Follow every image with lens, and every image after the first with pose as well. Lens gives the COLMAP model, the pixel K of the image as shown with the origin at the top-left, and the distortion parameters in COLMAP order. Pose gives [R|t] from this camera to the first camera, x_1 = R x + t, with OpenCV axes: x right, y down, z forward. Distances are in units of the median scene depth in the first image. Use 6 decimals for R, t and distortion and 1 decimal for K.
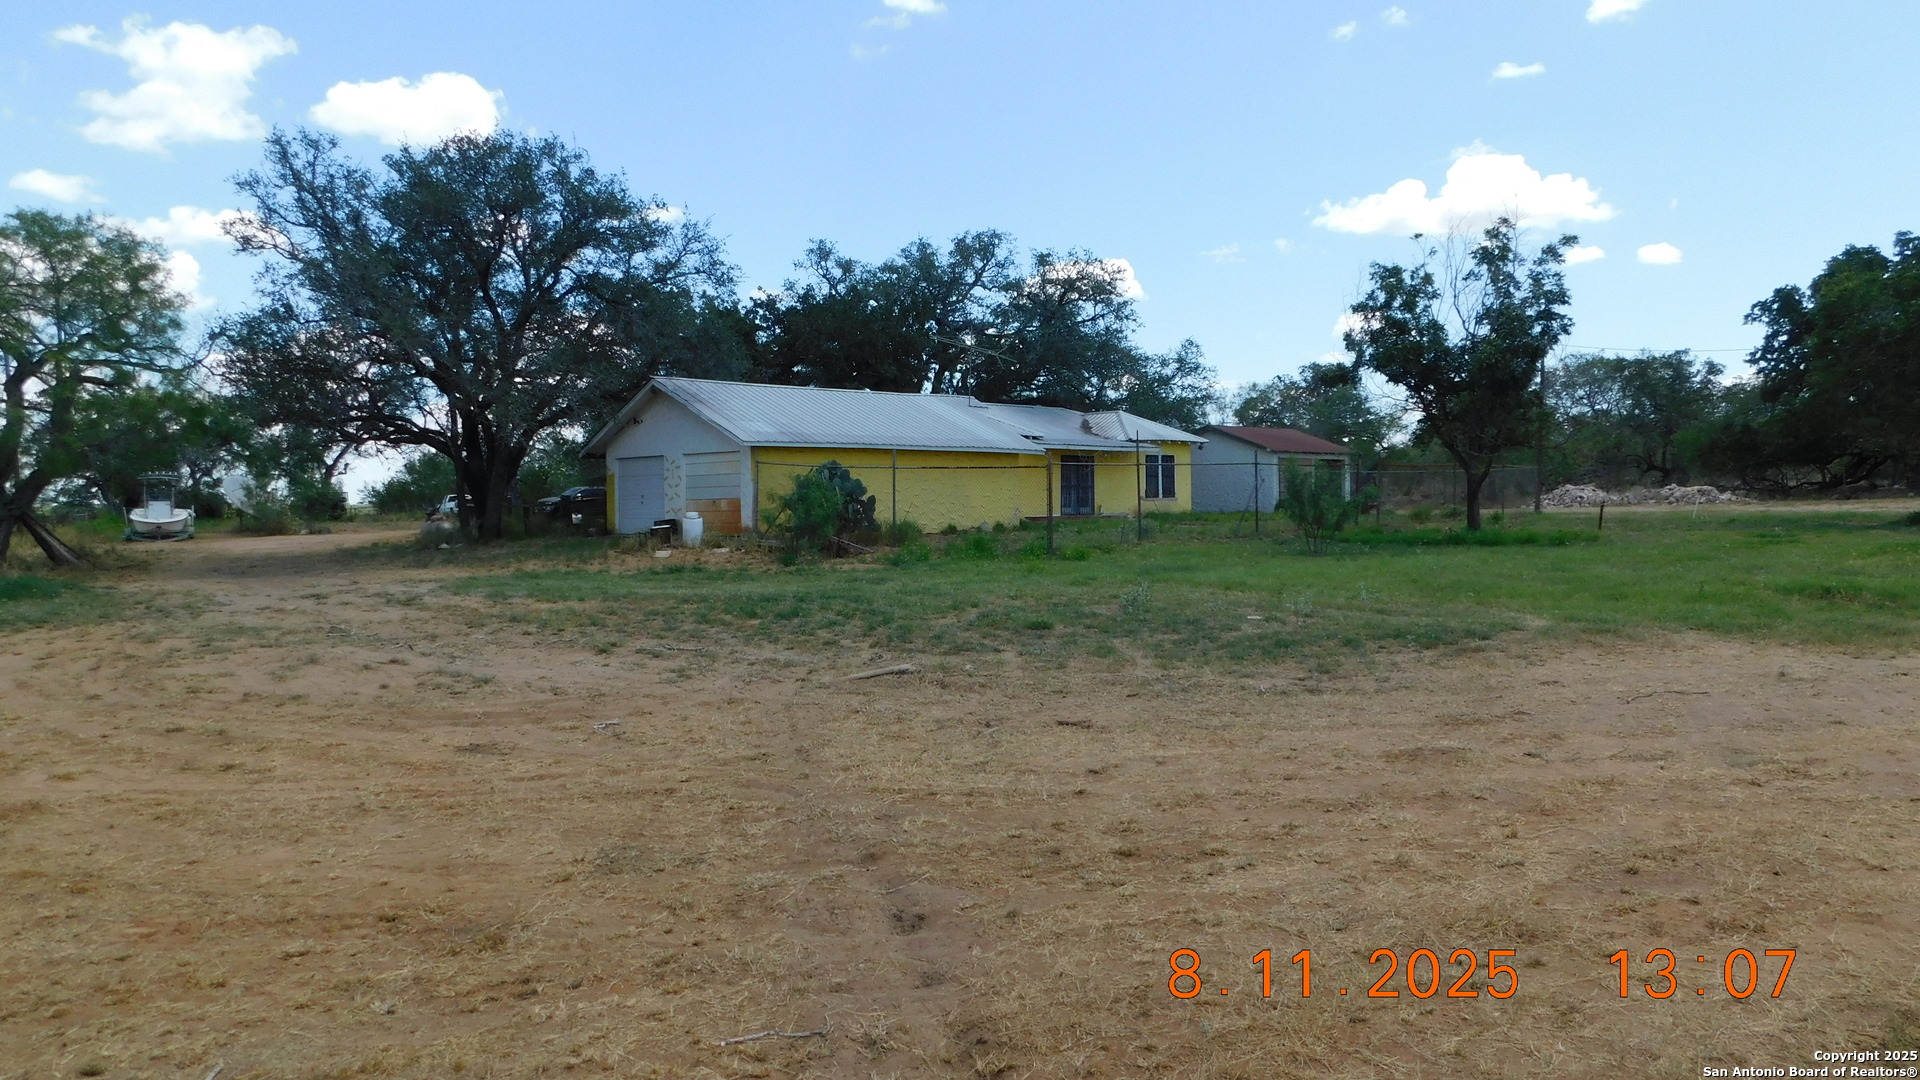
lens RADIAL K [[1271.8, 0, 960.0], [0, 1271.8, 540.0], [0, 0, 1]] dist [-0.072648, 0.058095]
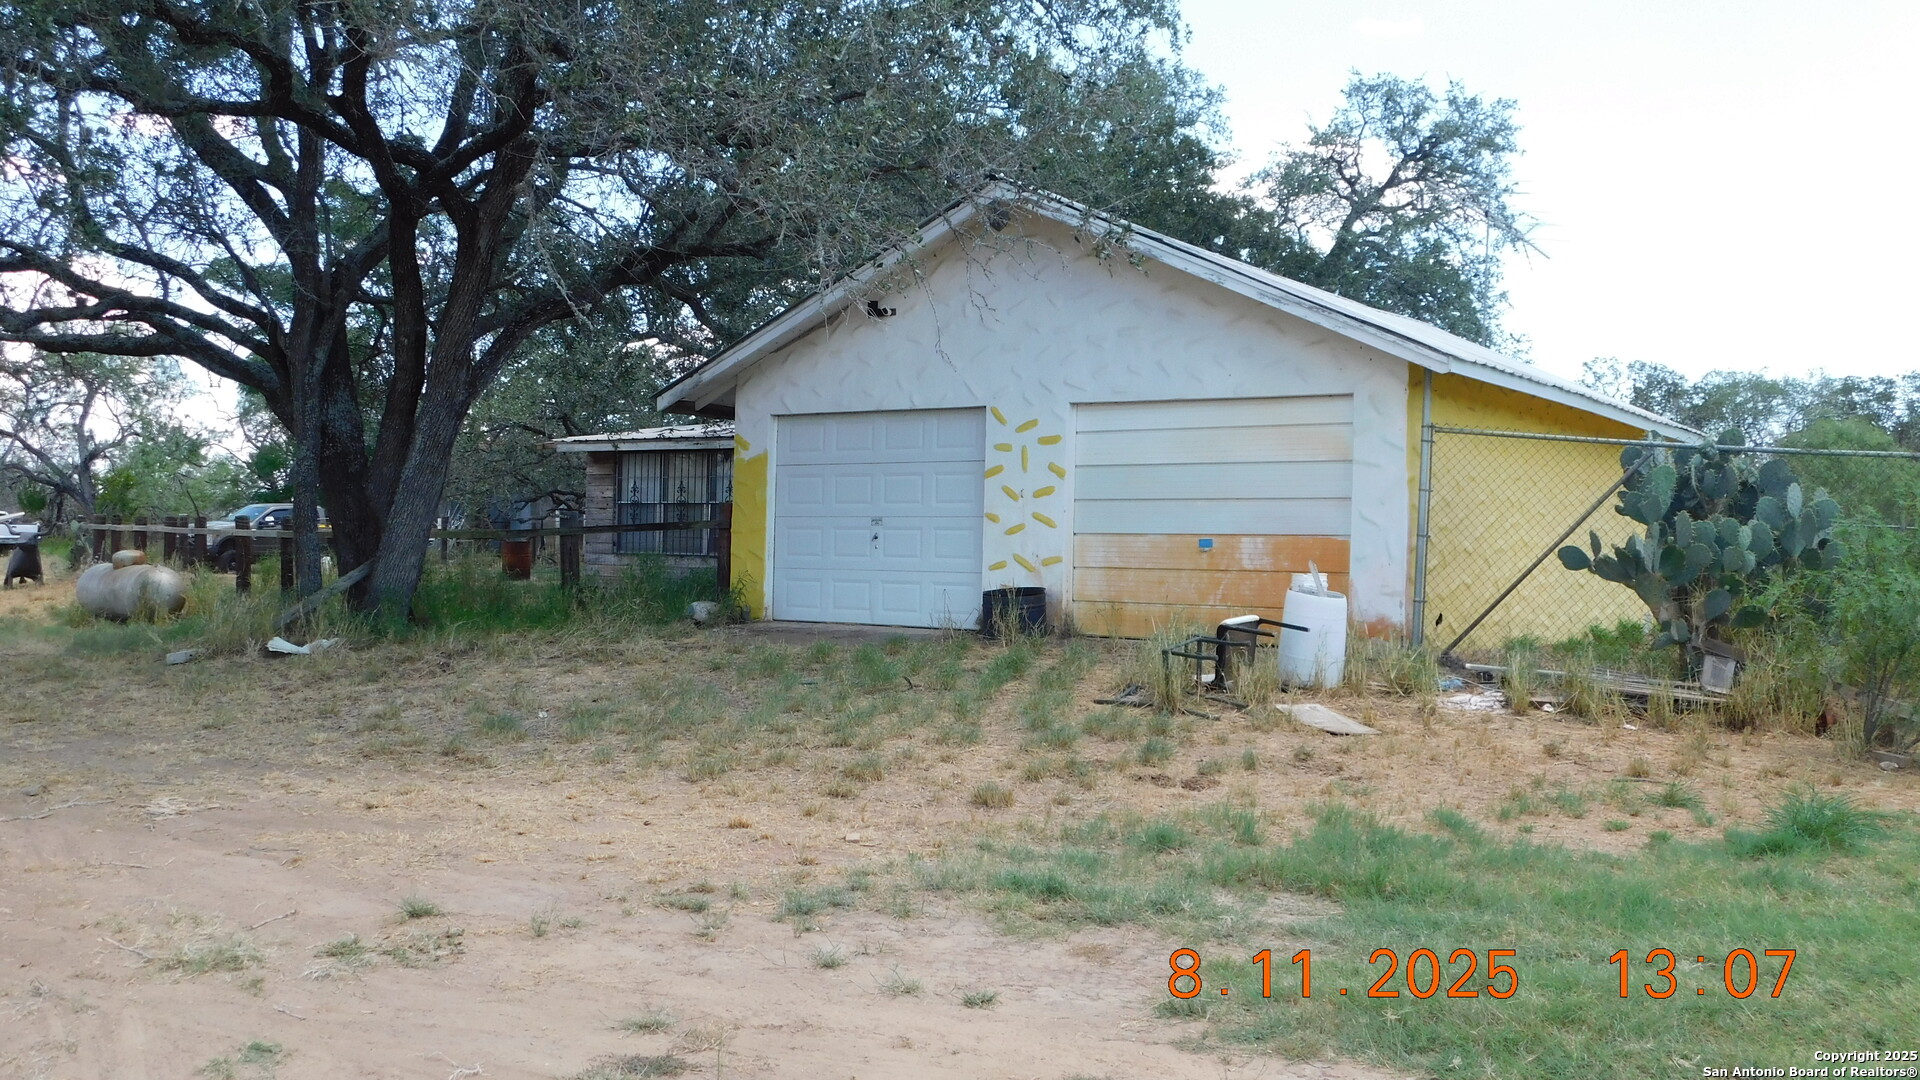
lens RADIAL K [[1689.3, 0, 960.0], [0, 1689.3, 540.0], [0, 0, 1]] dist [-0.004451, -0.000260]
pose [[0.980134, 0.034043, 0.195391, -0.277902], [-0.026339, 0.998775, -0.041897, -0.007907], [-0.196578, 0.035919, 0.979830, 0.450401]]
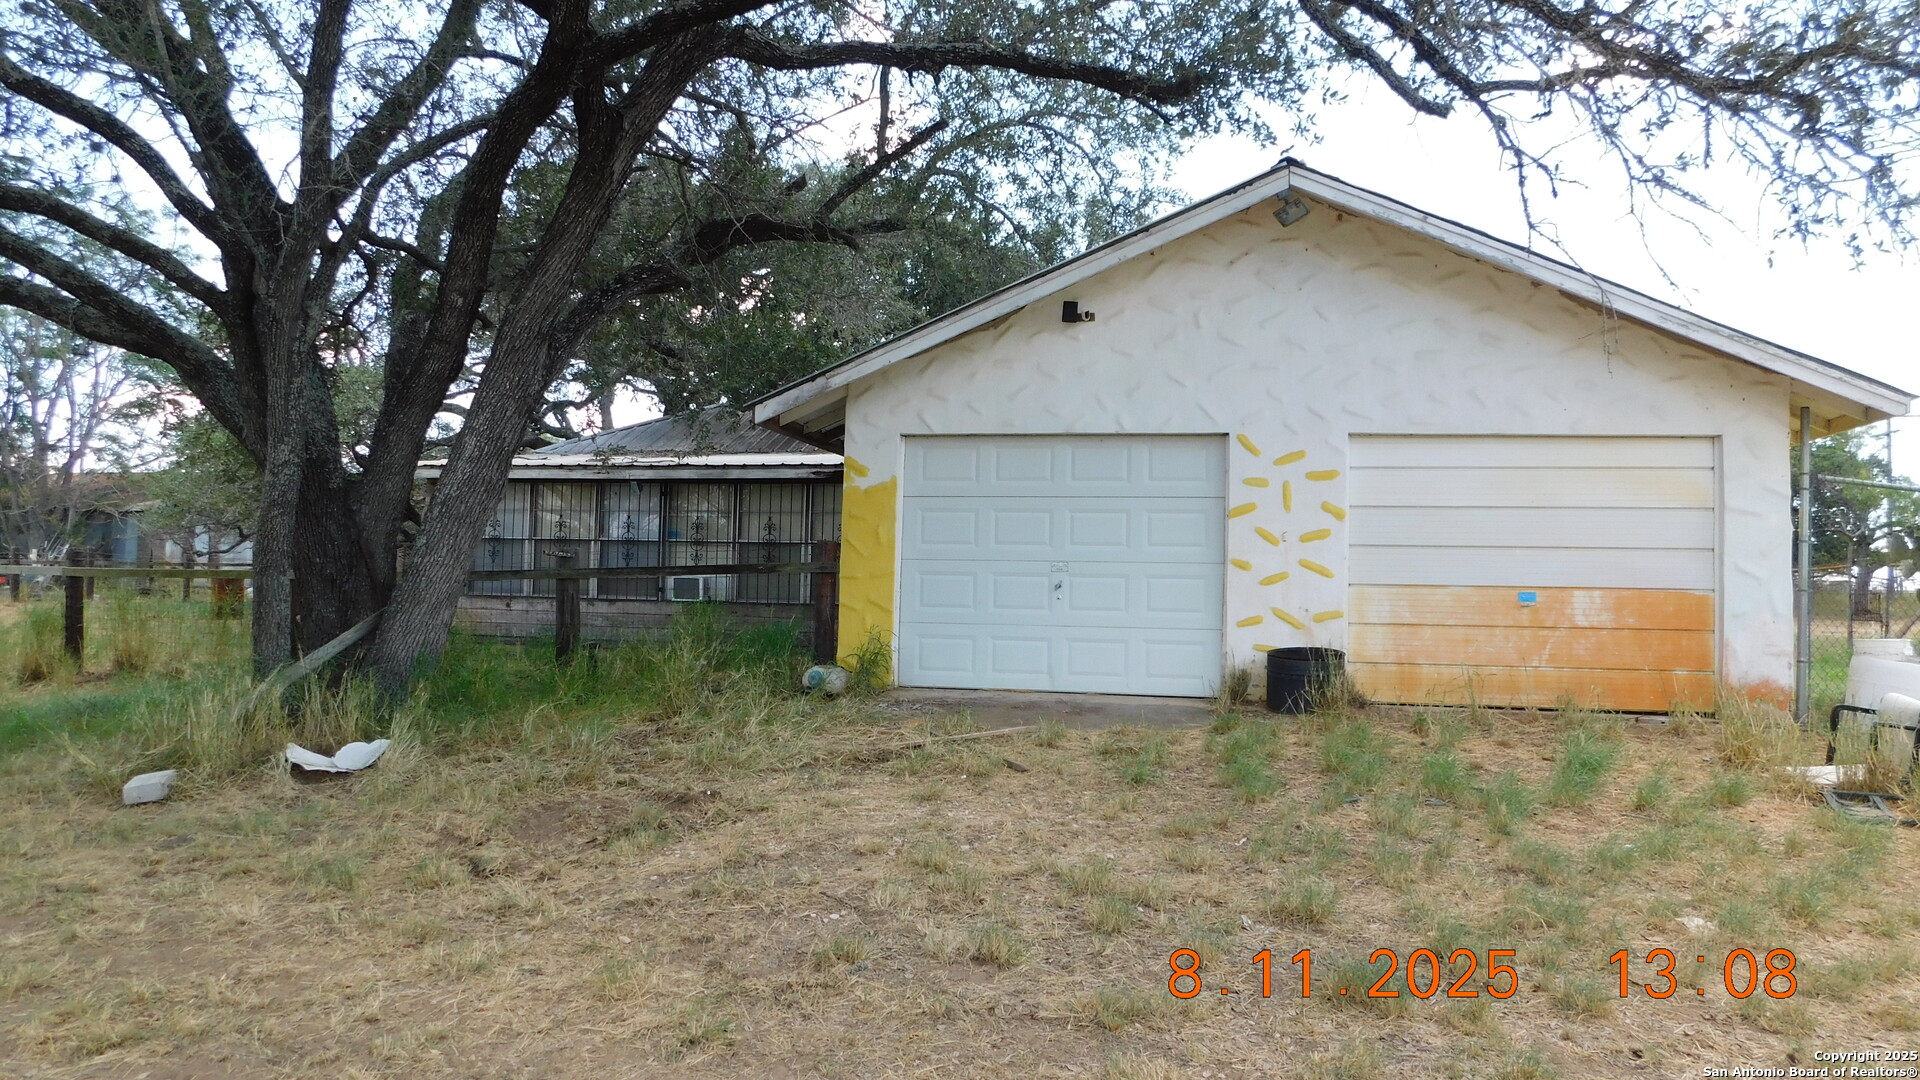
lens RADIAL K [[1271.8, 0, 960.0], [0, 1271.8, 540.0], [0, 0, 1]] dist [-0.072648, 0.058095]
pose [[0.823093, 0.055742, 0.565164, -0.381109], [-0.014760, 0.996935, -0.076832, -0.014665], [-0.567714, 0.054898, 0.821393, 0.660875]]
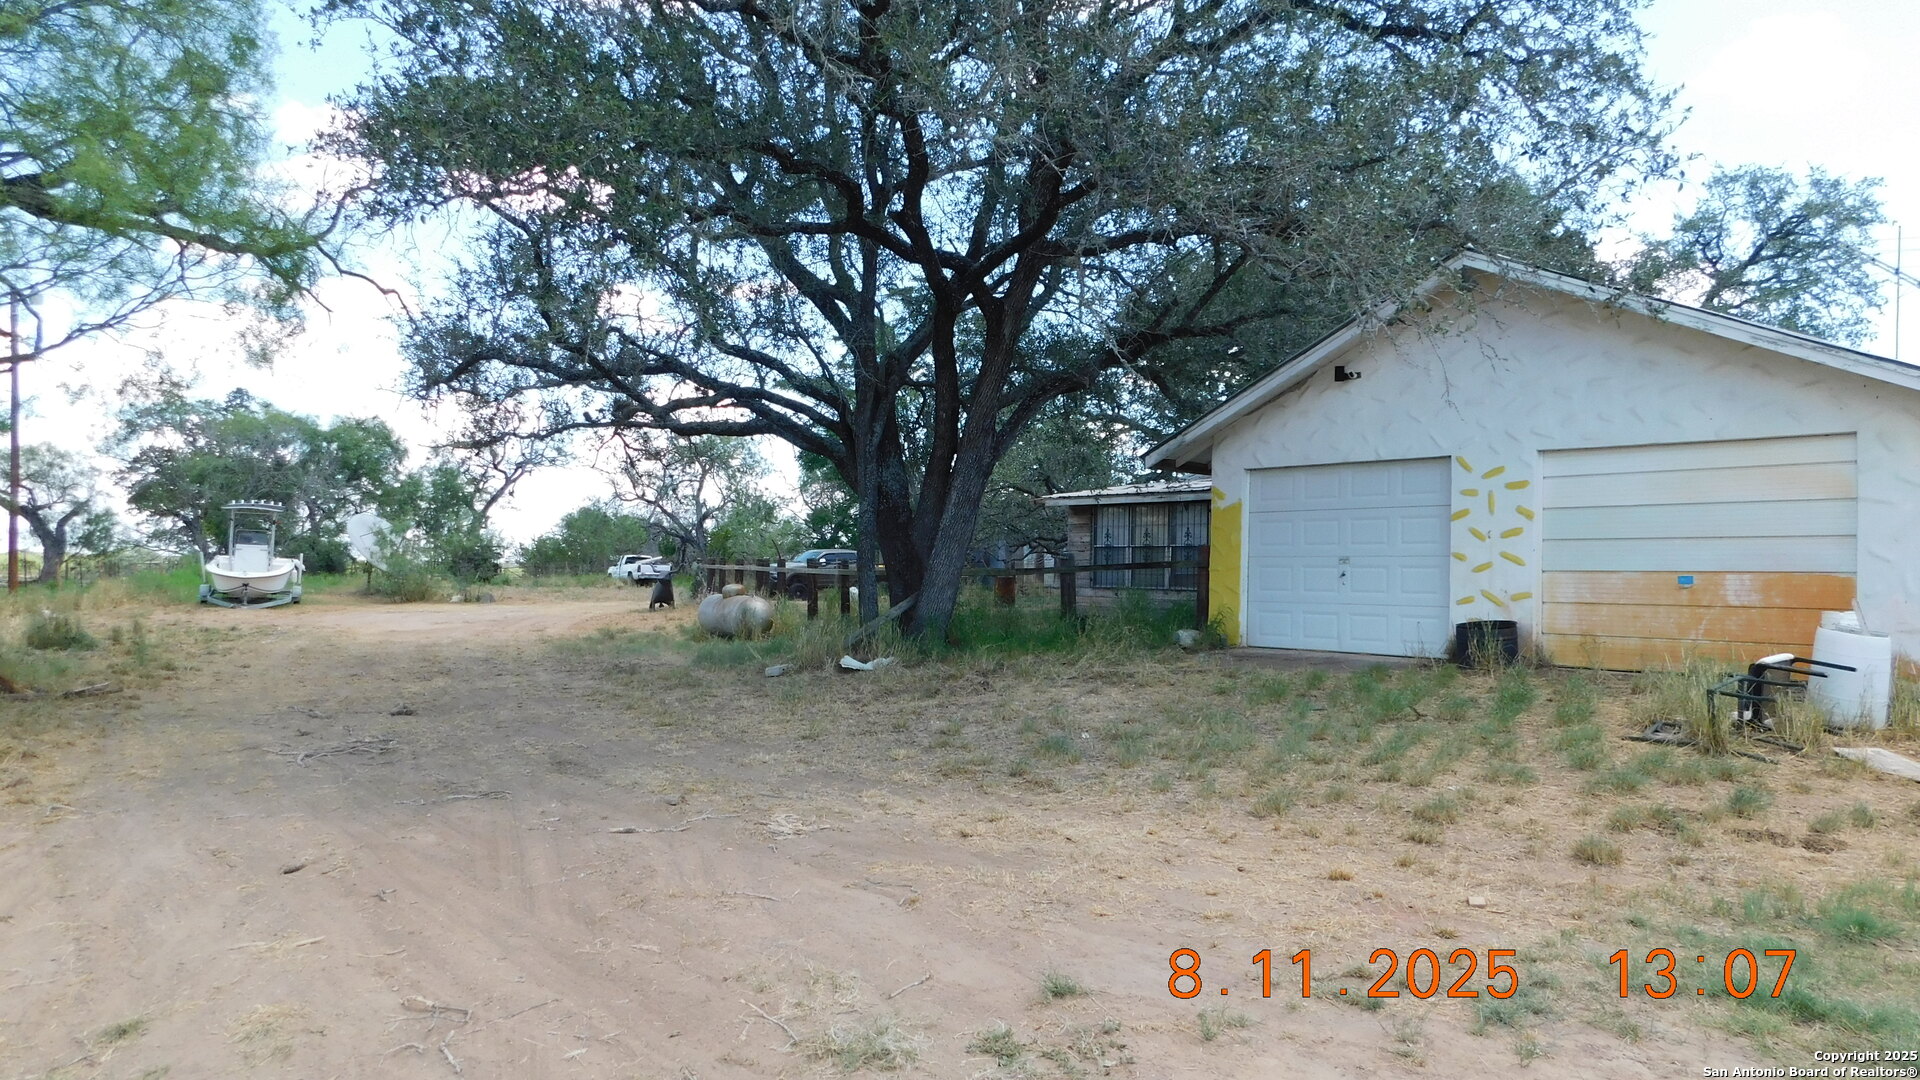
lens RADIAL K [[1271.8, 0, 960.0], [0, 1271.8, 540.0], [0, 0, 1]] dist [-0.072648, 0.058095]
pose [[0.996378, 0.031573, -0.078950, -0.295890], [-0.036446, 0.997468, -0.061072, -0.009711], [0.076822, 0.063728, 0.995006, 0.503686]]
